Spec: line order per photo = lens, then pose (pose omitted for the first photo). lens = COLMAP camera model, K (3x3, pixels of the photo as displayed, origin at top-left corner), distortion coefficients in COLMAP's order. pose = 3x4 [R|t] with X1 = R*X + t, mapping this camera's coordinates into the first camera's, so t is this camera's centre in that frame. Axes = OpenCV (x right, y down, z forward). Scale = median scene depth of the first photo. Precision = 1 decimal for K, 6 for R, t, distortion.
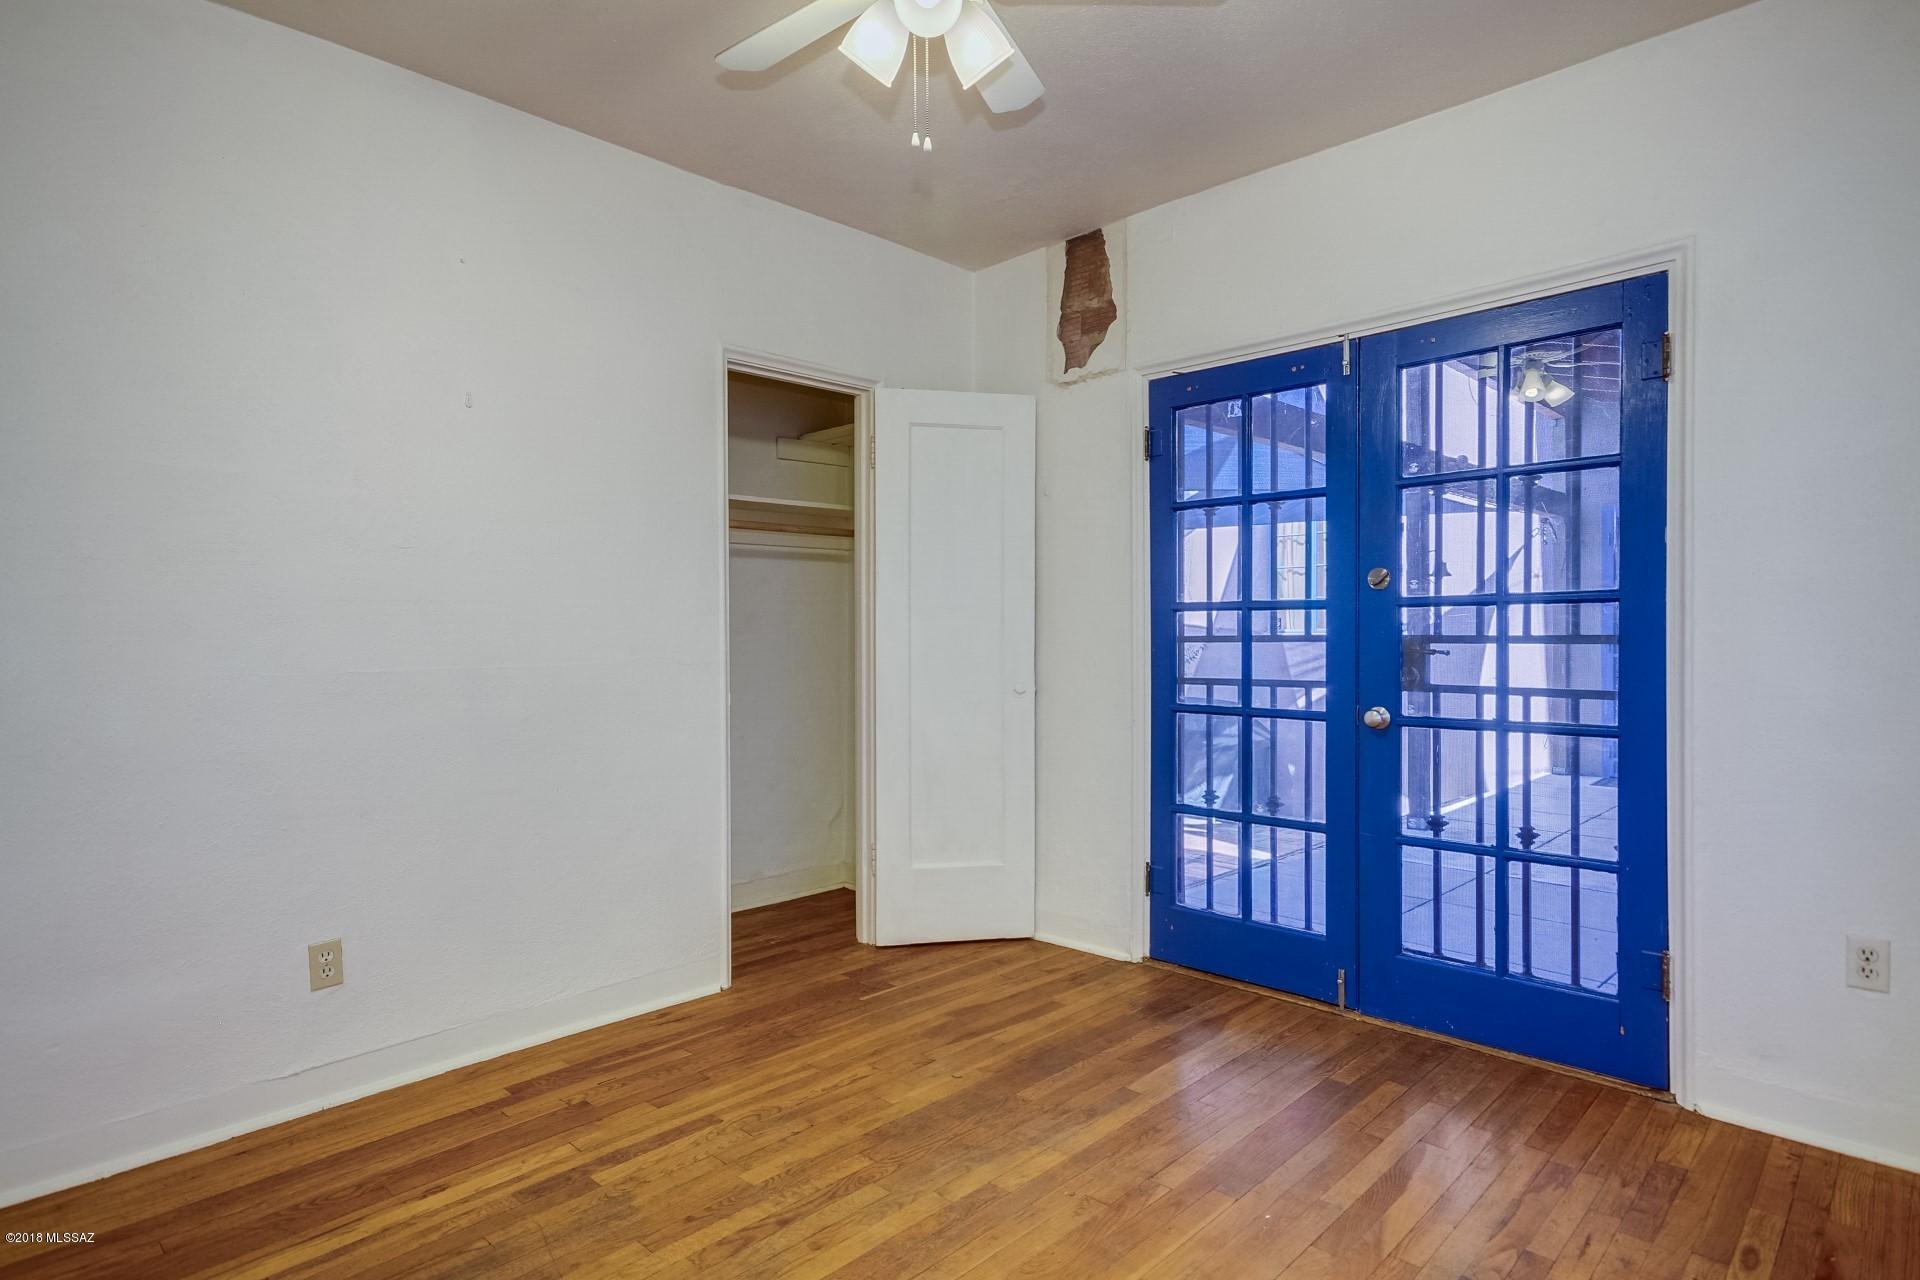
lens RADIAL K [[1042.5, 0, 961.0], [0, 1042.5, 643.8], [0, 0, 1]] dist [0.017187, -0.002086]
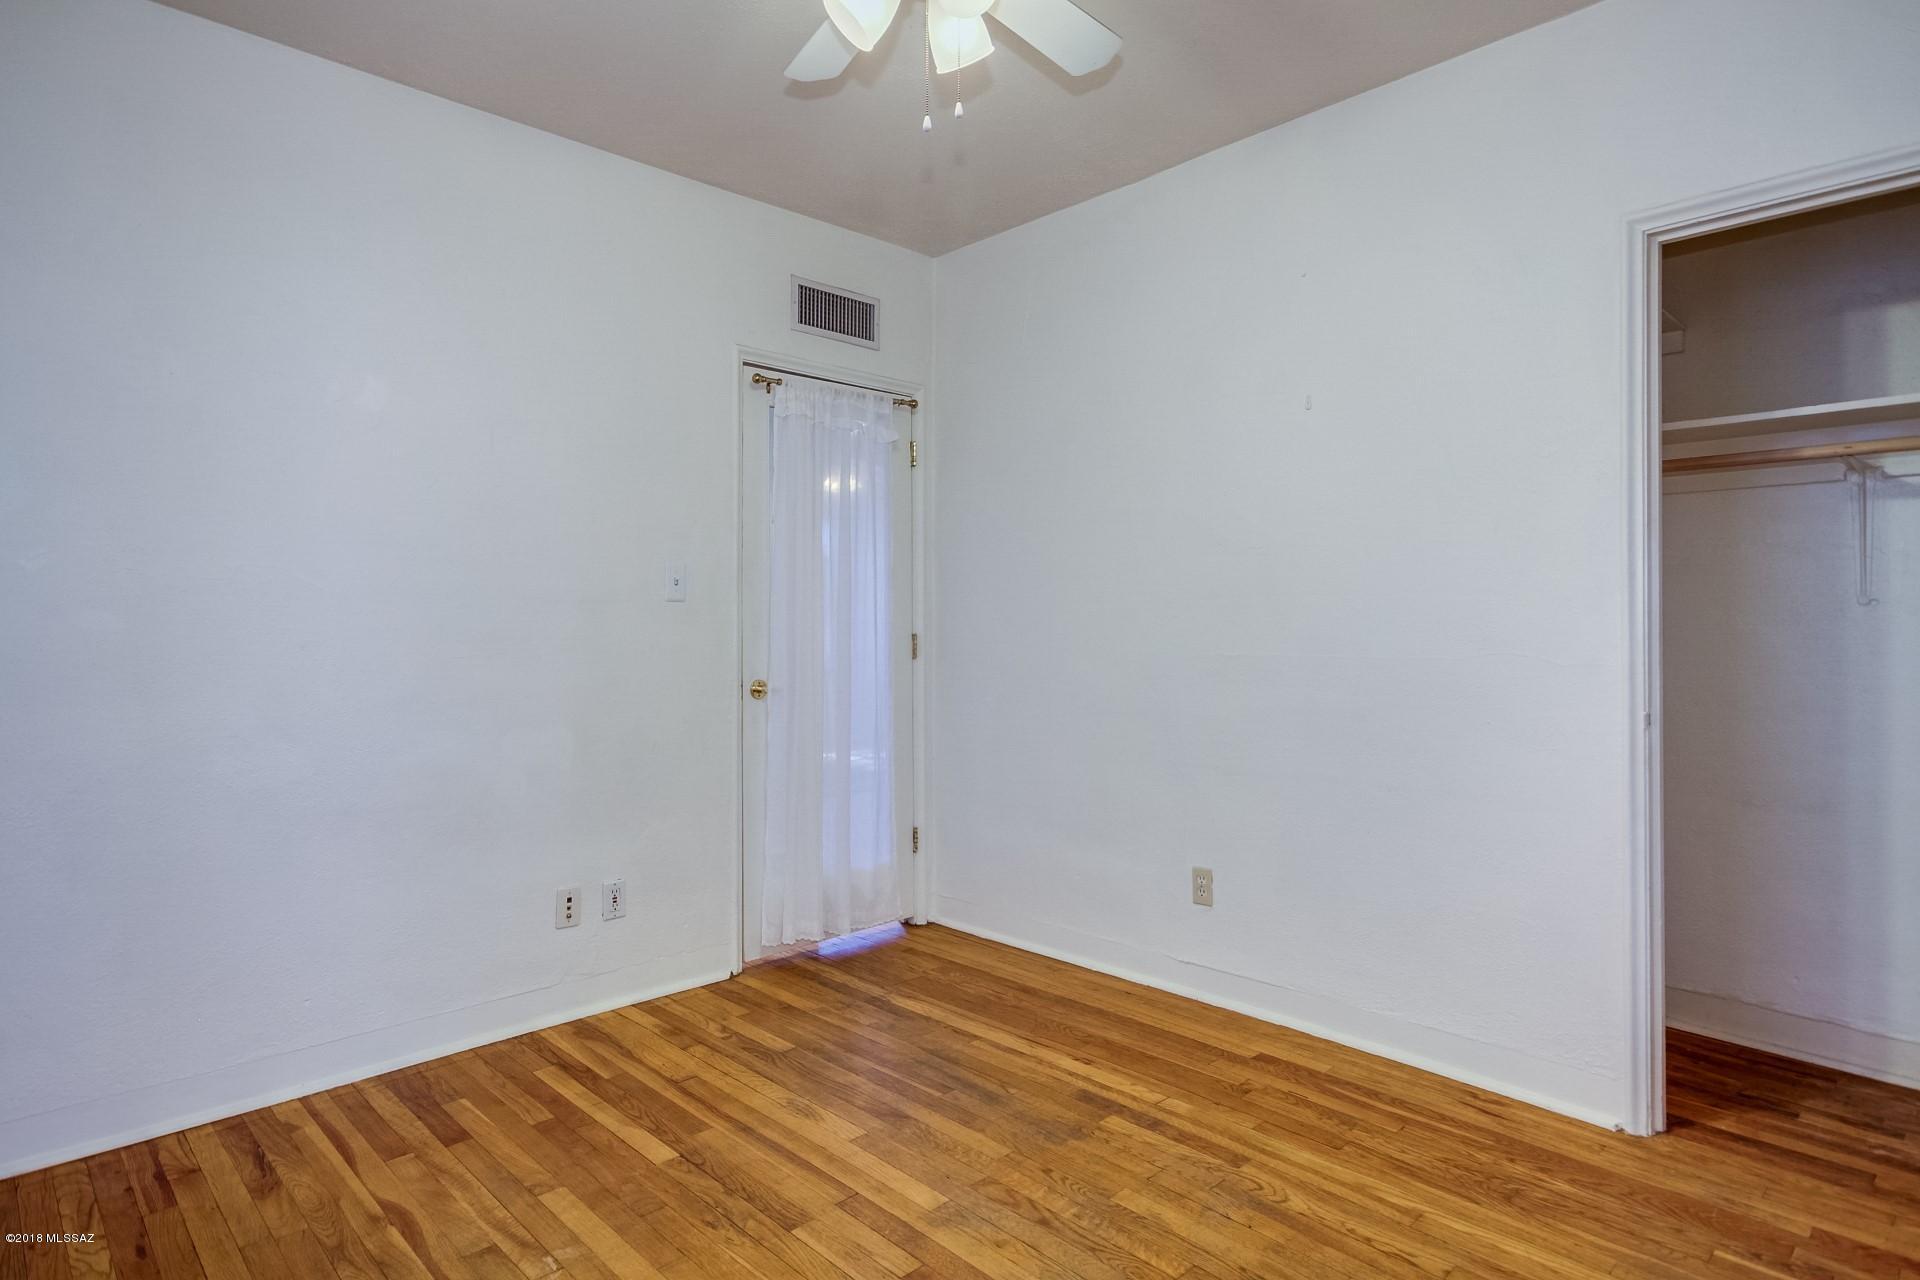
lens RADIAL K [[1042.5, 0, 967.1], [0, 1042.5, 602.8], [0, 0, 1]] dist [0.017187, -0.002086]
pose [[-0.048940, -0.015101, -0.998688, 0.663980], [-0.008961, 0.999852, -0.014680, -0.012801], [0.998762, 0.008231, -0.049068, 0.778189]]
